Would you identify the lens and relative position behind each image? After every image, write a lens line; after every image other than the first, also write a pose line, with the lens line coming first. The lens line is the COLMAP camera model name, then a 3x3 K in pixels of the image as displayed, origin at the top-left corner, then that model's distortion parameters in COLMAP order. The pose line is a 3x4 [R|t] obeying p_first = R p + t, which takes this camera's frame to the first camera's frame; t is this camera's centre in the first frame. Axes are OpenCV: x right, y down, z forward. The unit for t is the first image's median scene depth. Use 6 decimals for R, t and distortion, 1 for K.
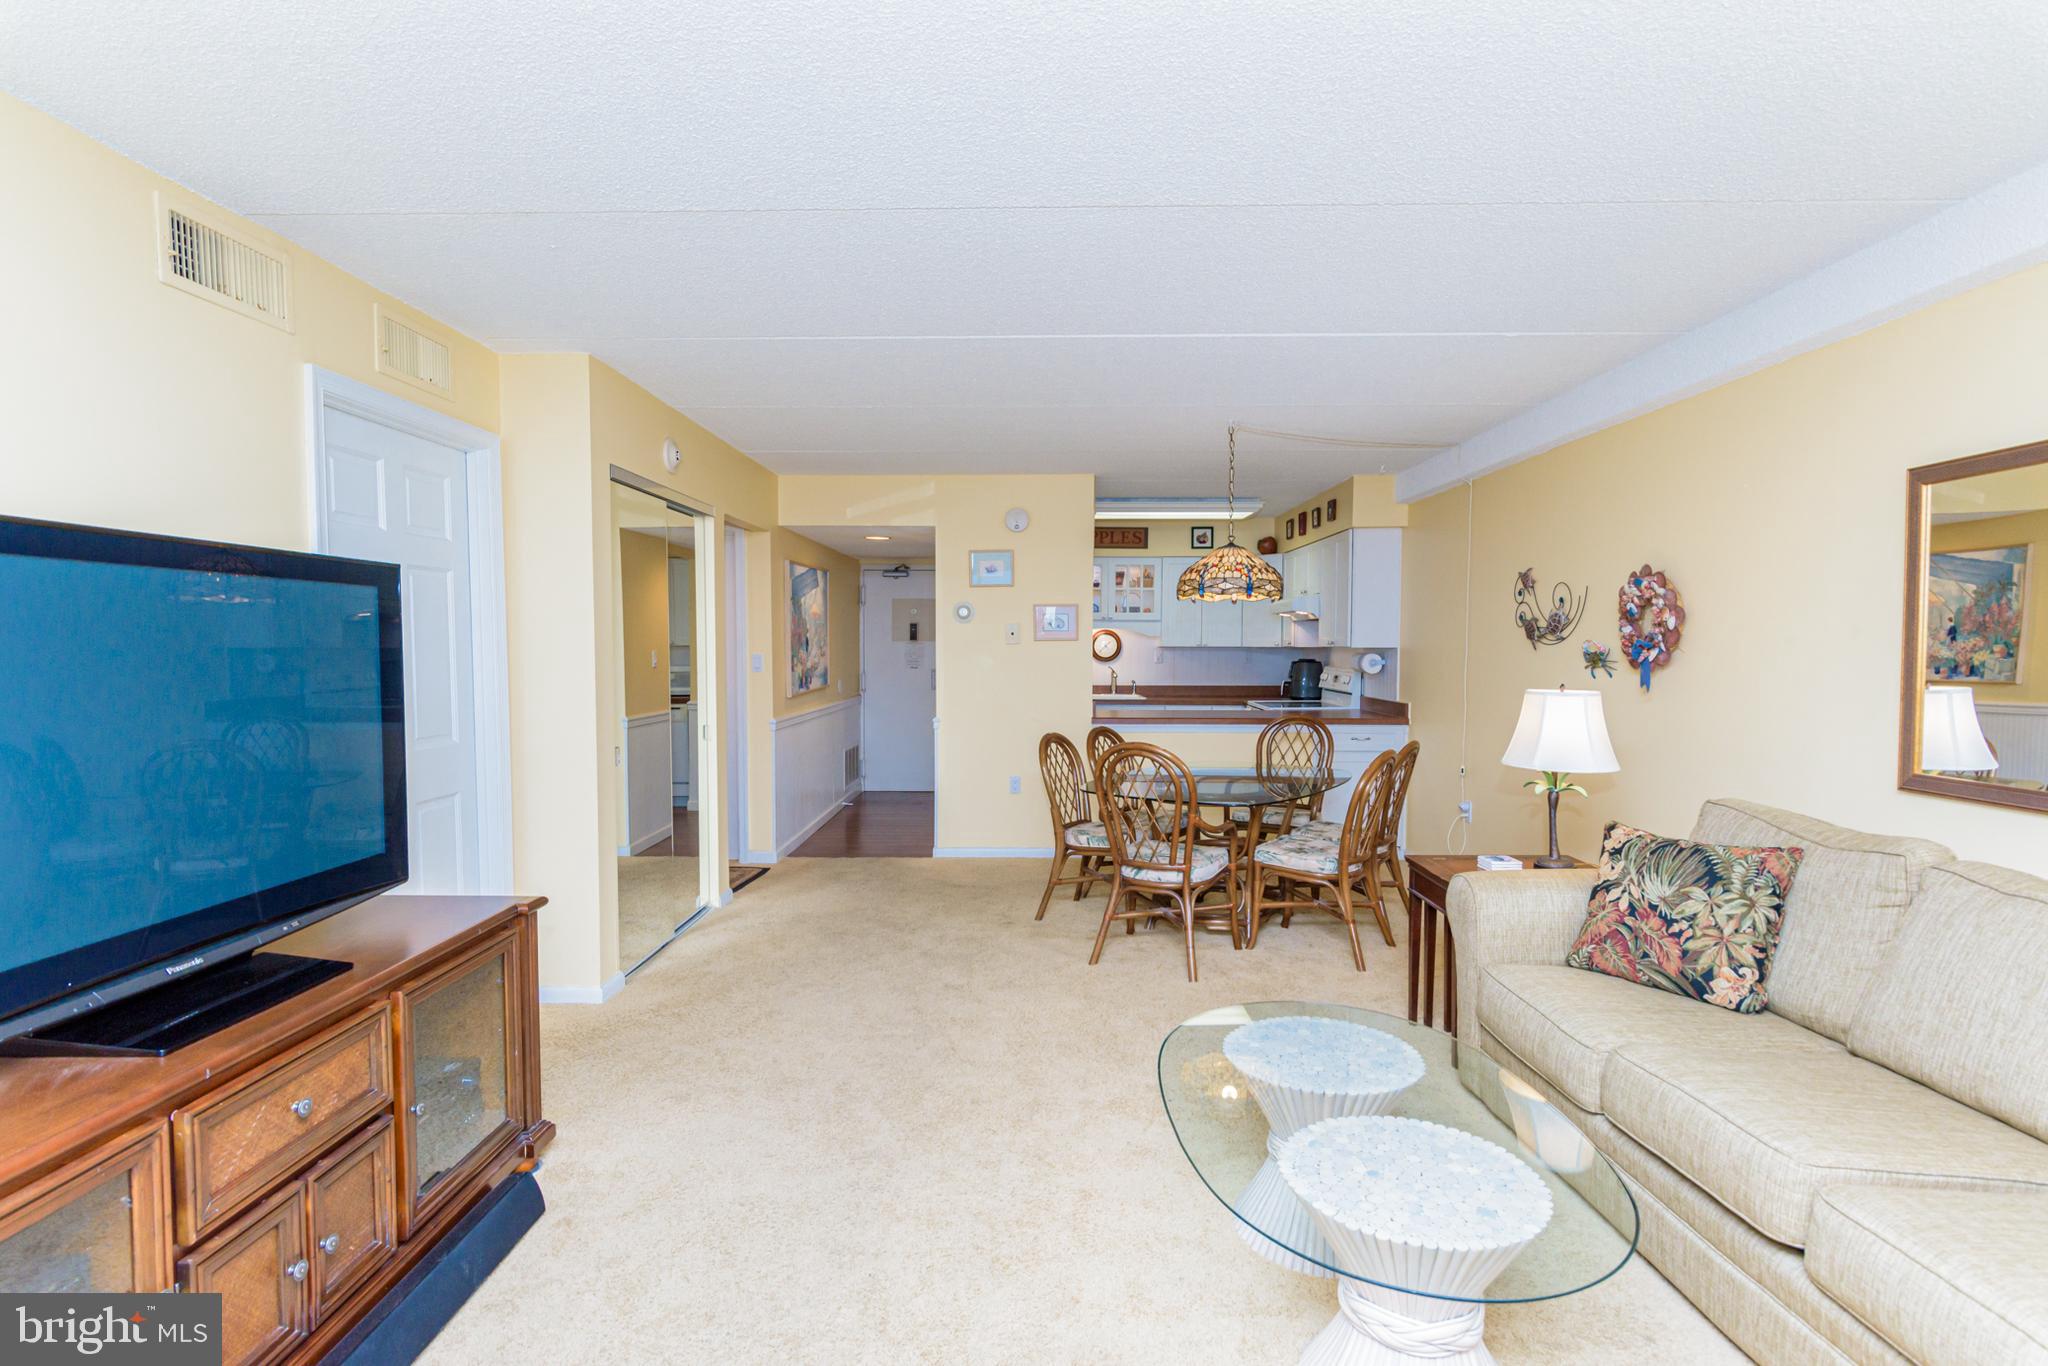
lens RADIAL K [[1021.3, 0, 1004.6], [0, 1021.3, 694.9], [0, 0, 1]] dist [0.001973, 0.000655]
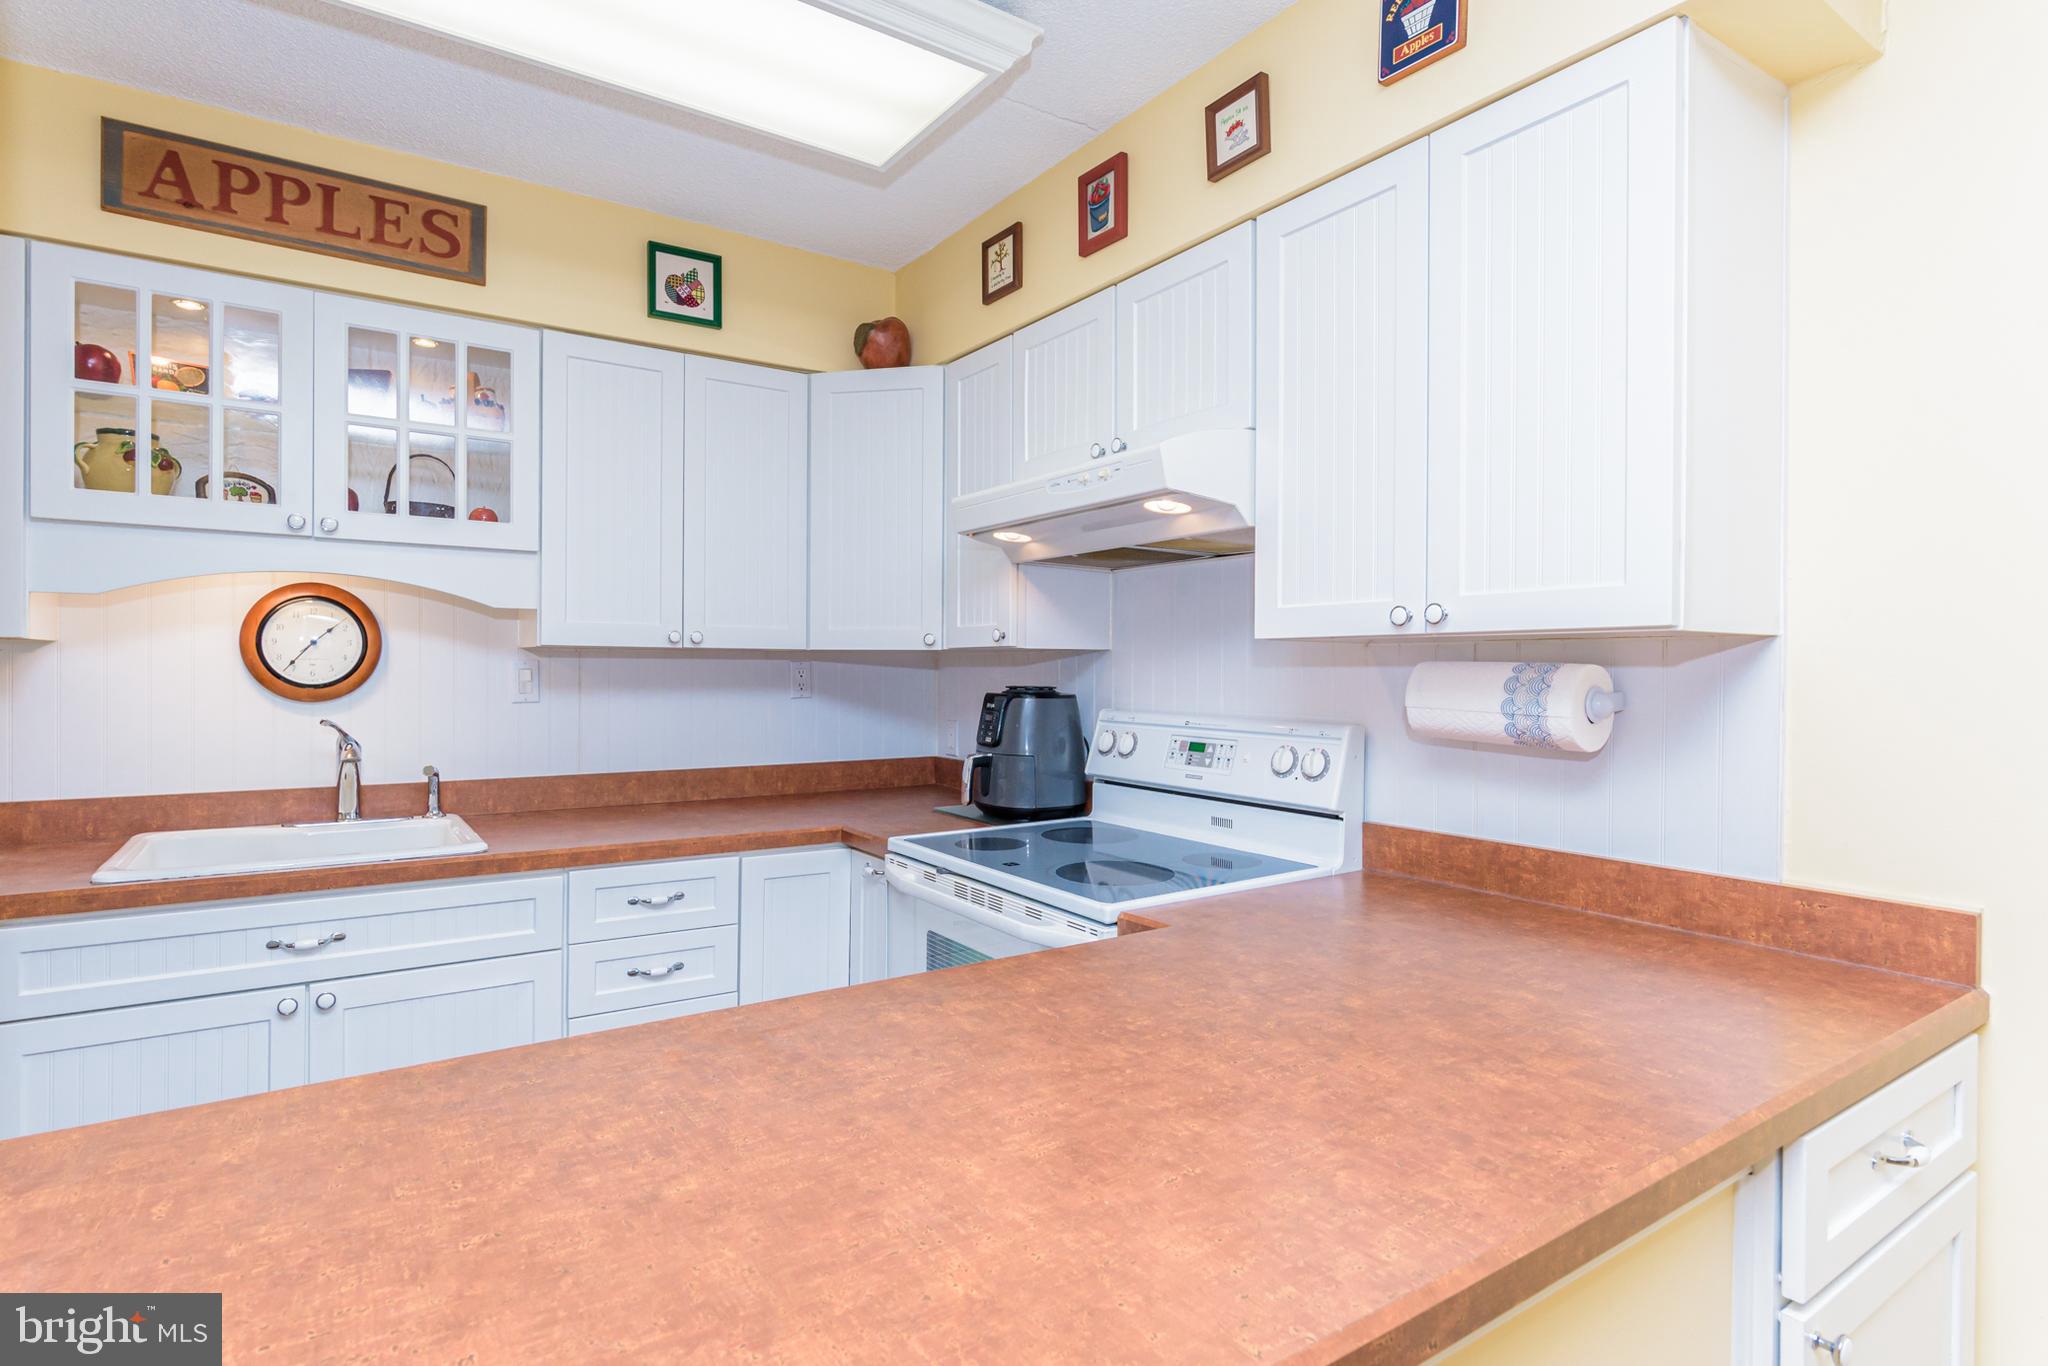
lens RADIAL K [[1028.8, 0, 994.8], [0, 1028.8, 676.7], [0, 0, 1]] dist [0.002591, 0.000976]
pose [[0.817364, -0.002611, 0.576115, 0.150758], [0.024953, 0.999212, -0.030875, -0.043508], [-0.575580, 0.039612, 0.816785, 1.138066]]
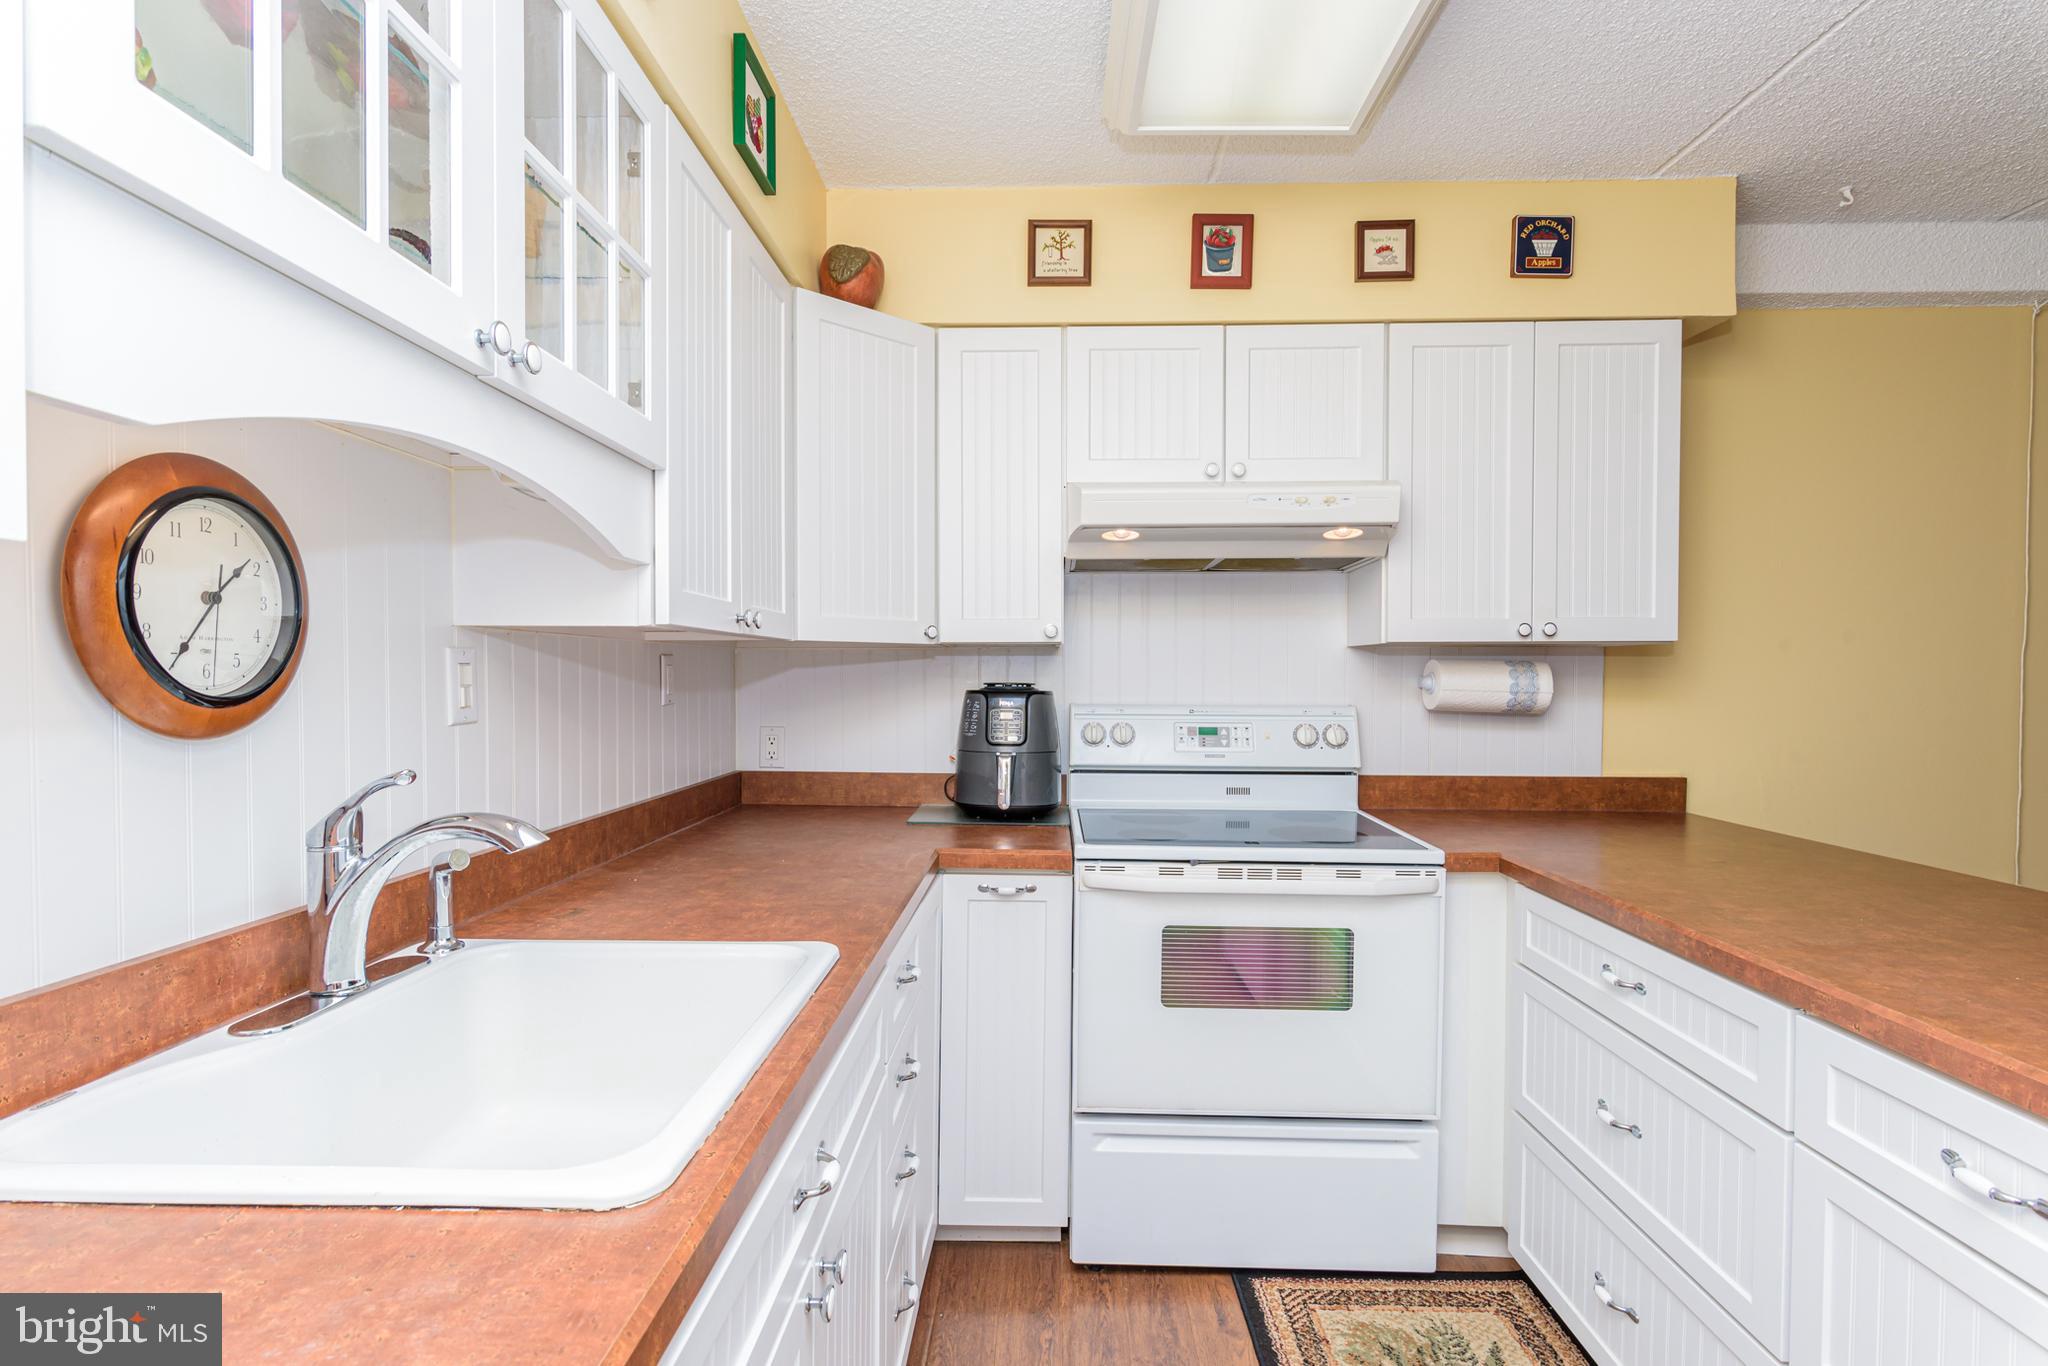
lens RADIAL K [[988.7, 0, 1022.4], [0, 988.7, 695.3], [0, 0, 1]] dist [0.002630, -0.001498]
pose [[-0.001704, -0.025121, 0.999683, -0.022209], [0.047482, 0.998555, 0.025173, -0.059843], [-0.998871, 0.047510, -0.000509, 1.536194]]
